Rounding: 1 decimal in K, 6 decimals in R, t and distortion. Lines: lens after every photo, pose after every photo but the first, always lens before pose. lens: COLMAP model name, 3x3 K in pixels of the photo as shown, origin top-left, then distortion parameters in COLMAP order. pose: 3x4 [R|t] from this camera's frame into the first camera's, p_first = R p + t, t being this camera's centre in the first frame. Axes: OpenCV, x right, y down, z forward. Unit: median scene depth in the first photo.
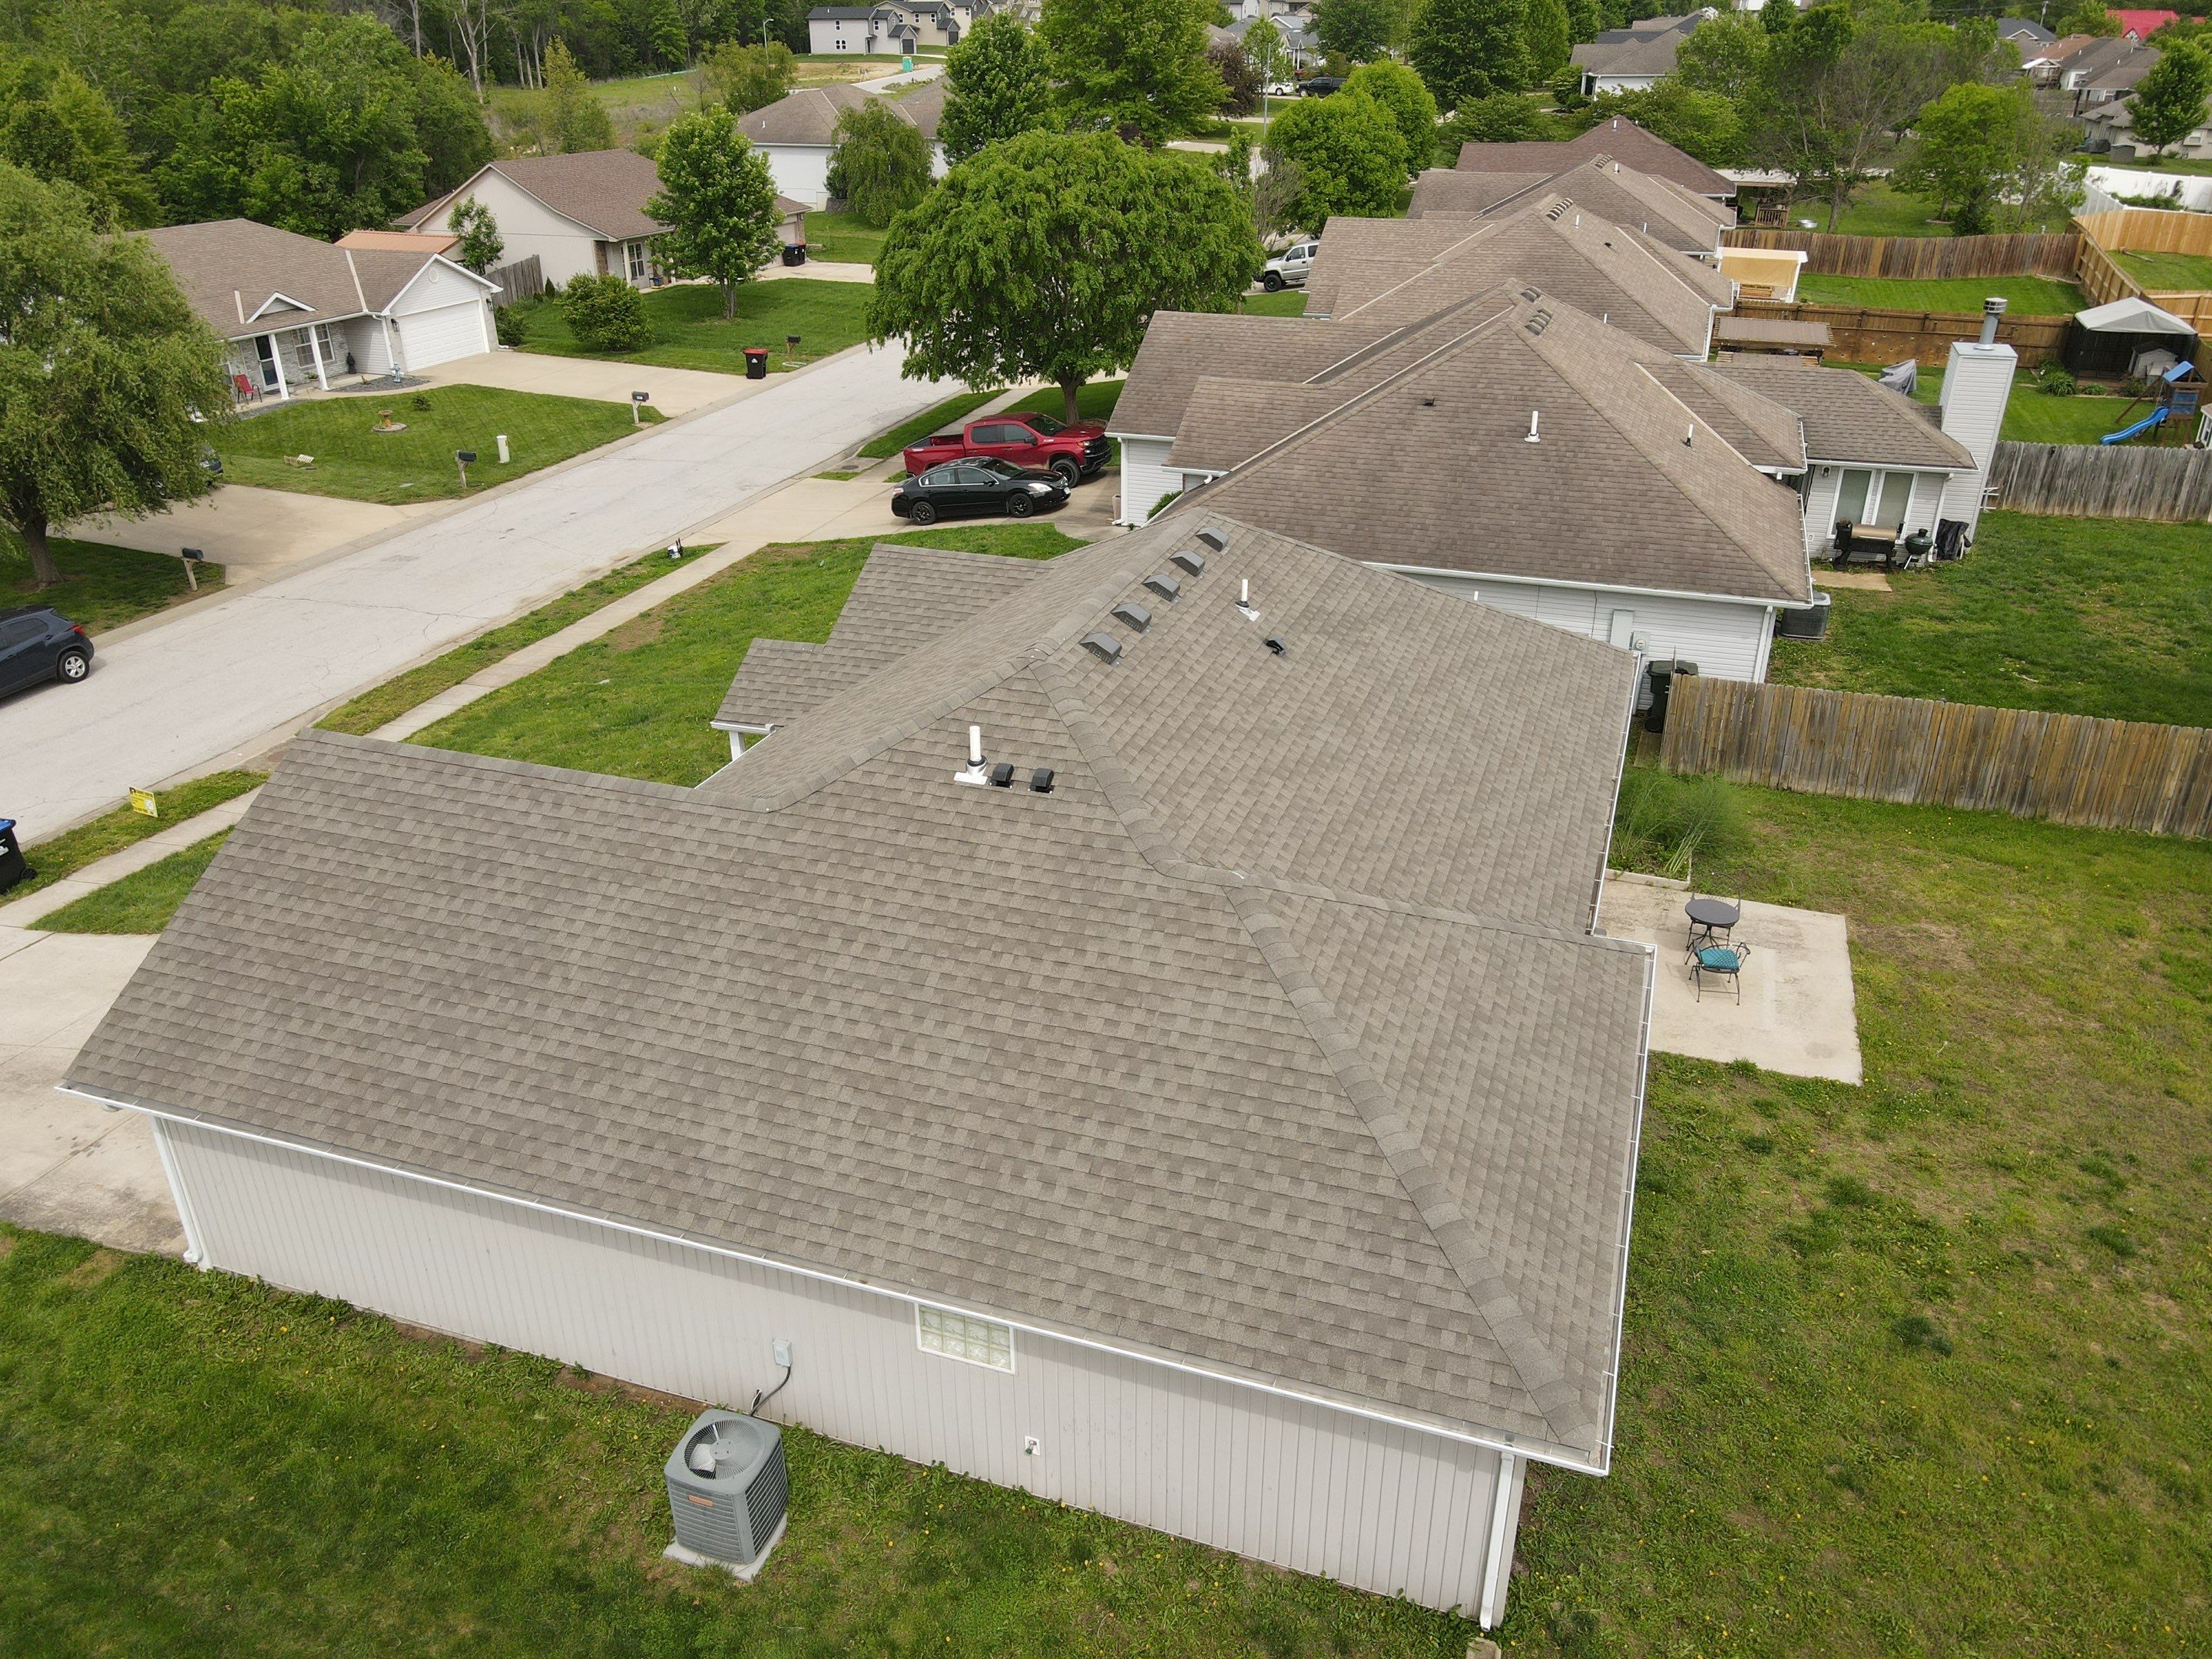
lens RADIAL K [[1638.2, 0, 1099.7], [0, 1638.2, 832.5], [0, 0, 1]] dist [0.002256, 0.007711]
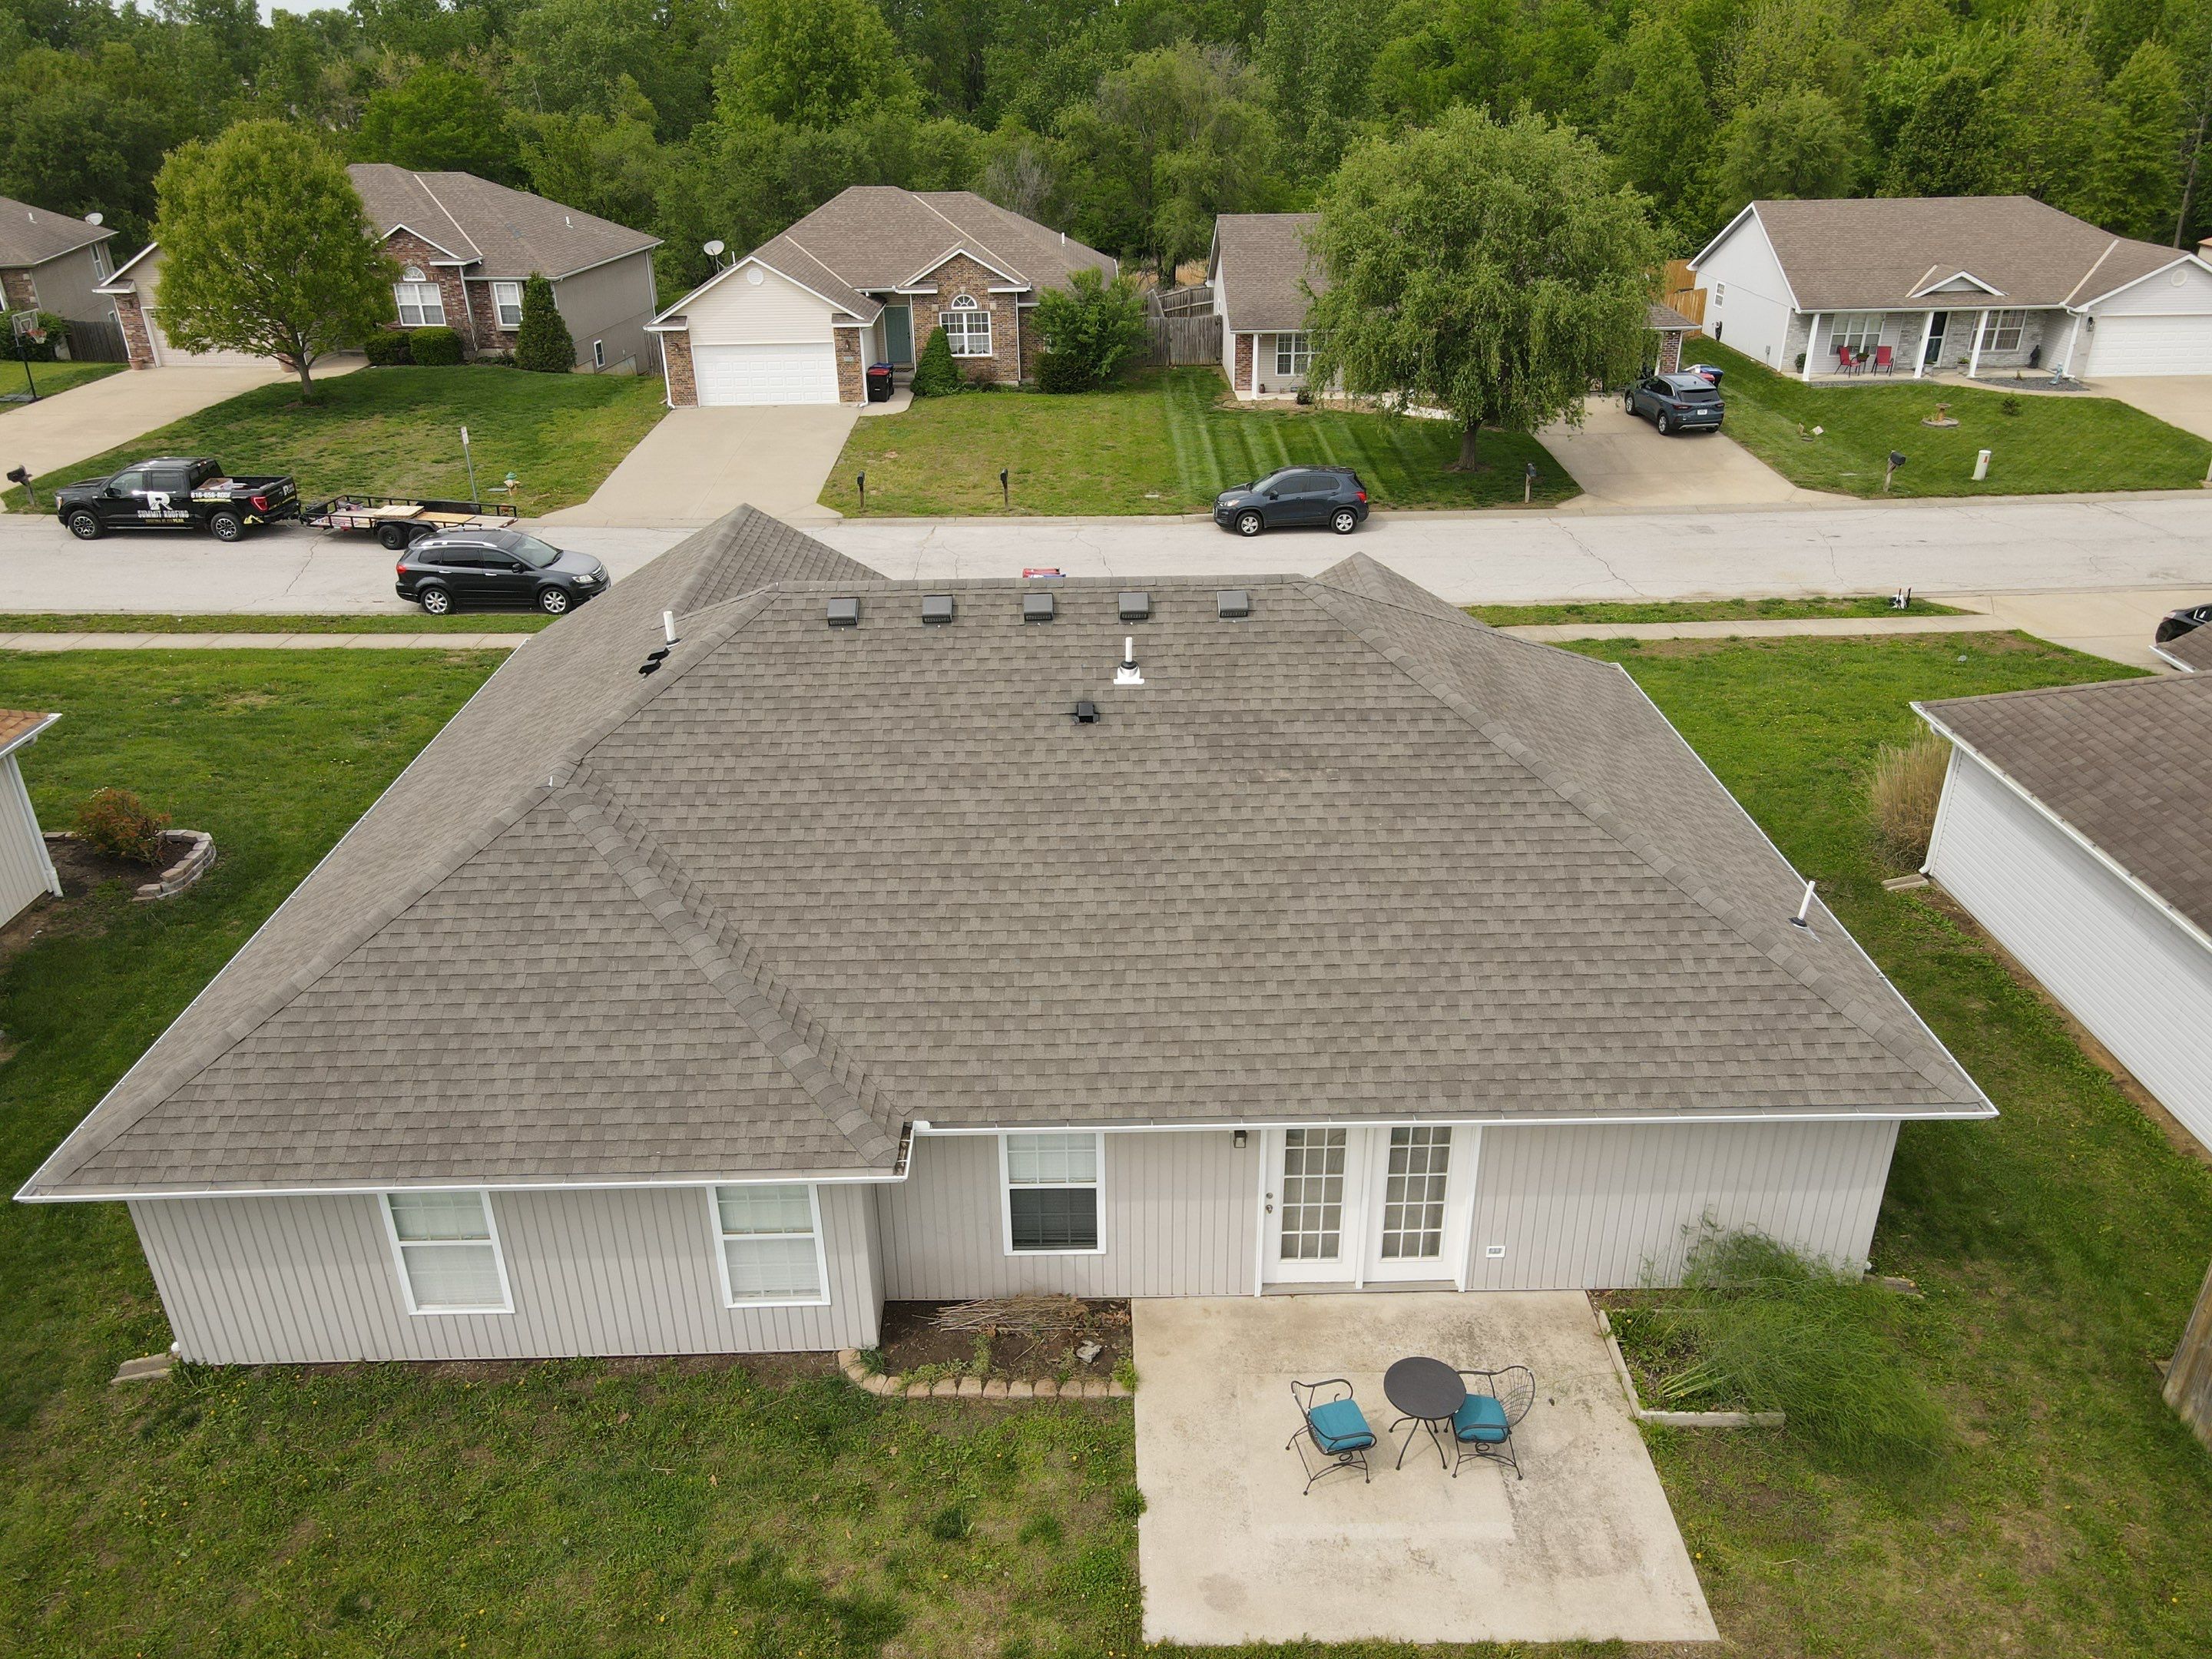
lens RADIAL K [[1638.2, 0, 1099.7], [0, 1638.2, 832.5], [0, 0, 1]] dist [0.002256, 0.007711]
pose [[0.337296, 0.414586, -0.845192, 0.380281], [-0.400088, 0.875820, 0.269944, -0.127920], [0.852151, 0.247100, 0.461282, 0.265059]]
